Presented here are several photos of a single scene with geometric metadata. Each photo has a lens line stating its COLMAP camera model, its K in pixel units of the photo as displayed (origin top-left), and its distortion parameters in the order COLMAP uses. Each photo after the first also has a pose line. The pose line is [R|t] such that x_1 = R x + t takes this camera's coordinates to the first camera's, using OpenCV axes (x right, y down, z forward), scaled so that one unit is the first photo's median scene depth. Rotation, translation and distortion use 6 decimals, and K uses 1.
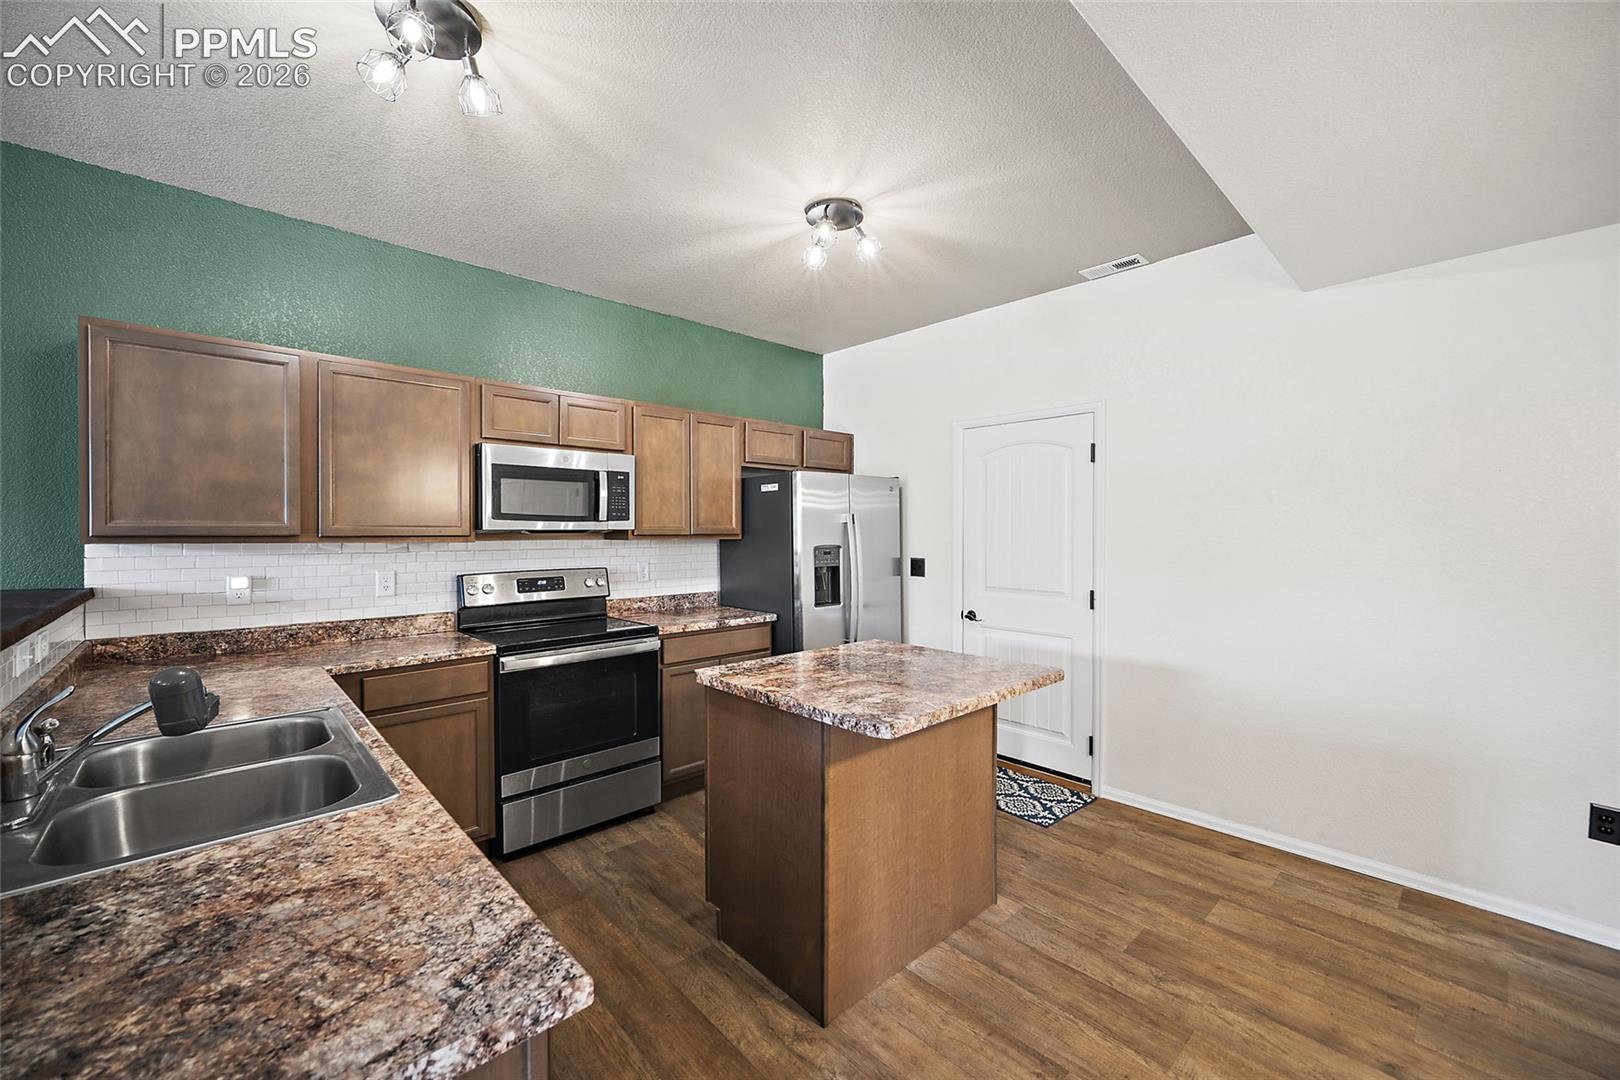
lens RADIAL K [[640.7, 0, 813.2], [0, 640.7, 538.2], [0, 0, 1]] dist [-0.000715, 0.000127]
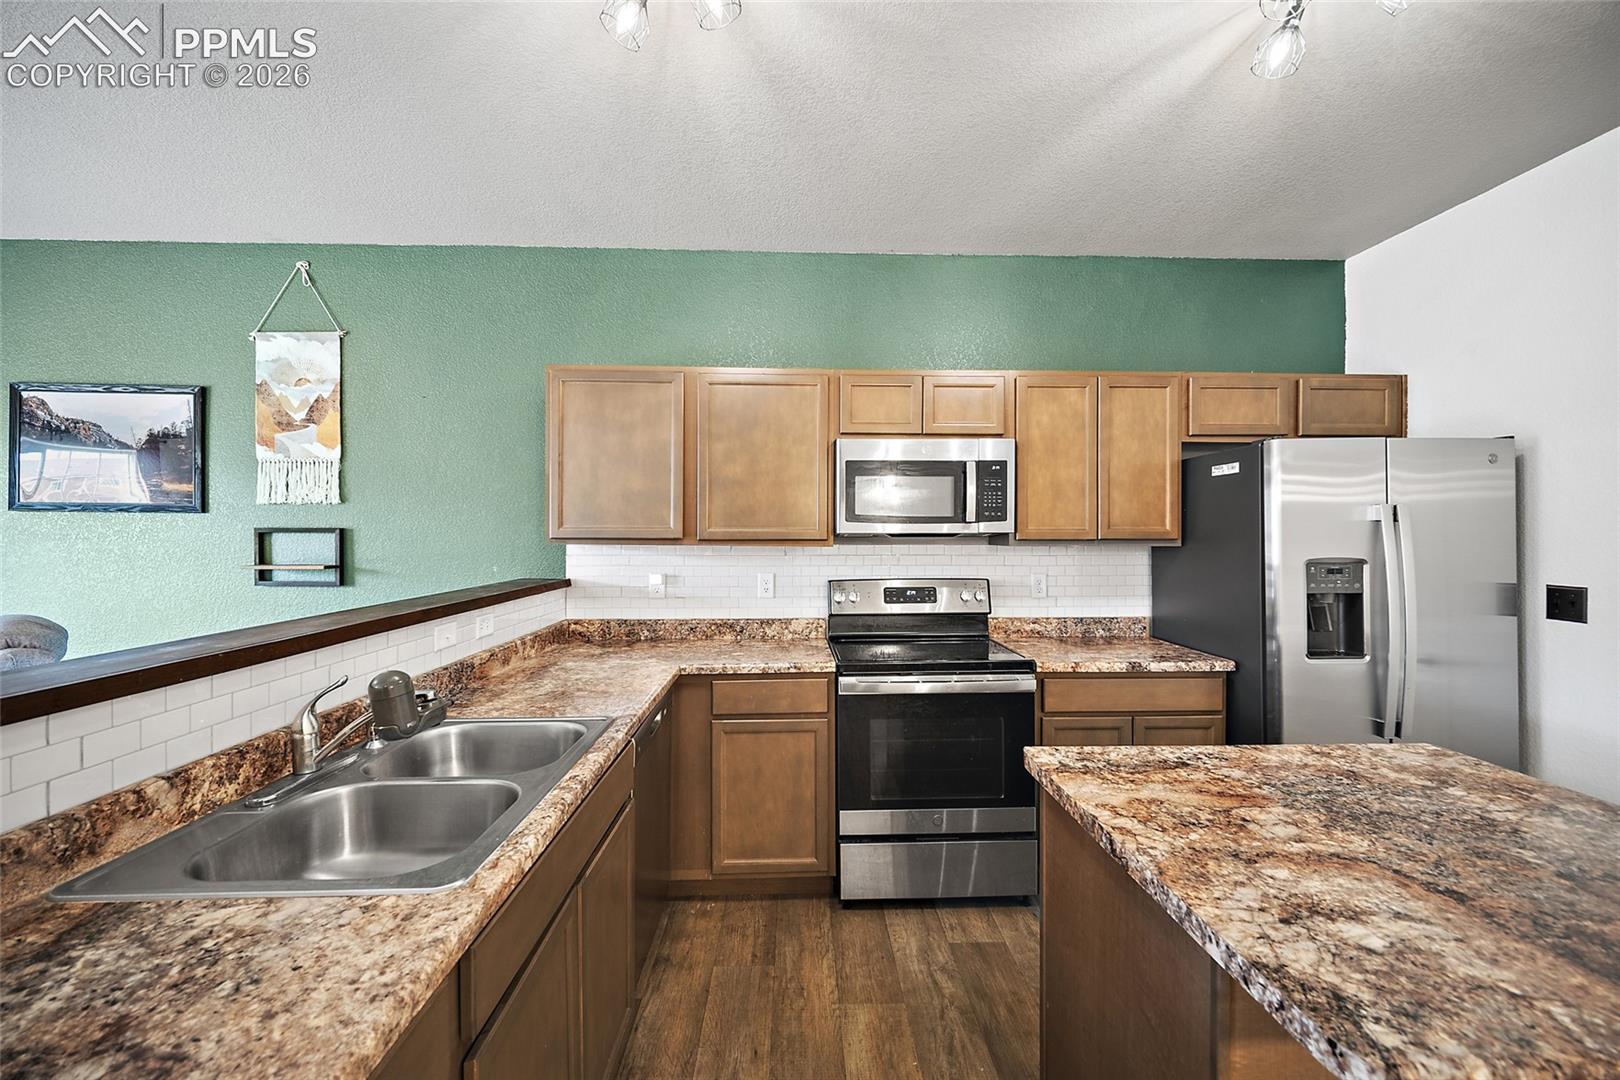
lens RADIAL K [[640.7, 0, 813.2], [0, 640.7, 538.2], [0, 0, 1]] dist [-0.000715, 0.000127]
pose [[0.752624, 0.004387, -0.658436, 0.056002], [-0.008395, 0.999960, -0.002933, -0.002352], [0.658397, 0.007734, 0.752631, 0.251227]]
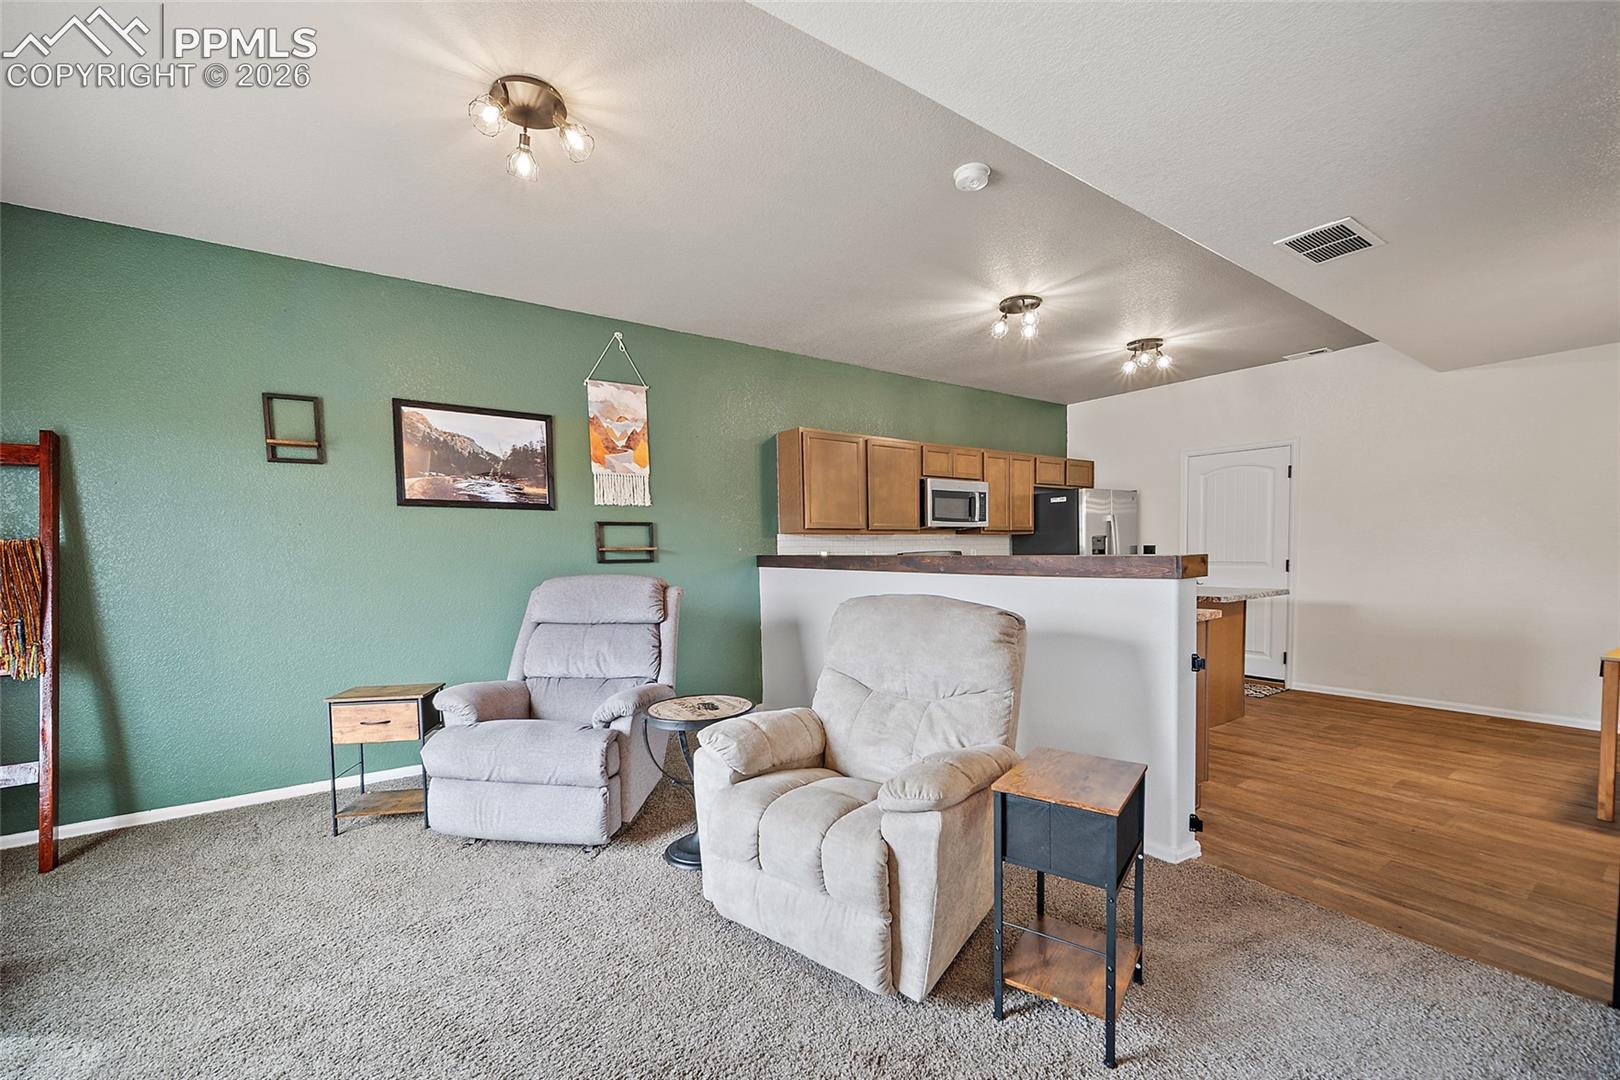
lens RADIAL K [[655.7, 0, 804.0], [0, 655.7, 587.5], [0, 0, 1]] dist [-0.000179, -0.000138]
pose [[0.989547, -0.007690, -0.144009, -0.523720], [0.014374, 0.998864, 0.045435, 0.061771], [0.143496, -0.047030, 0.988533, -0.787217]]
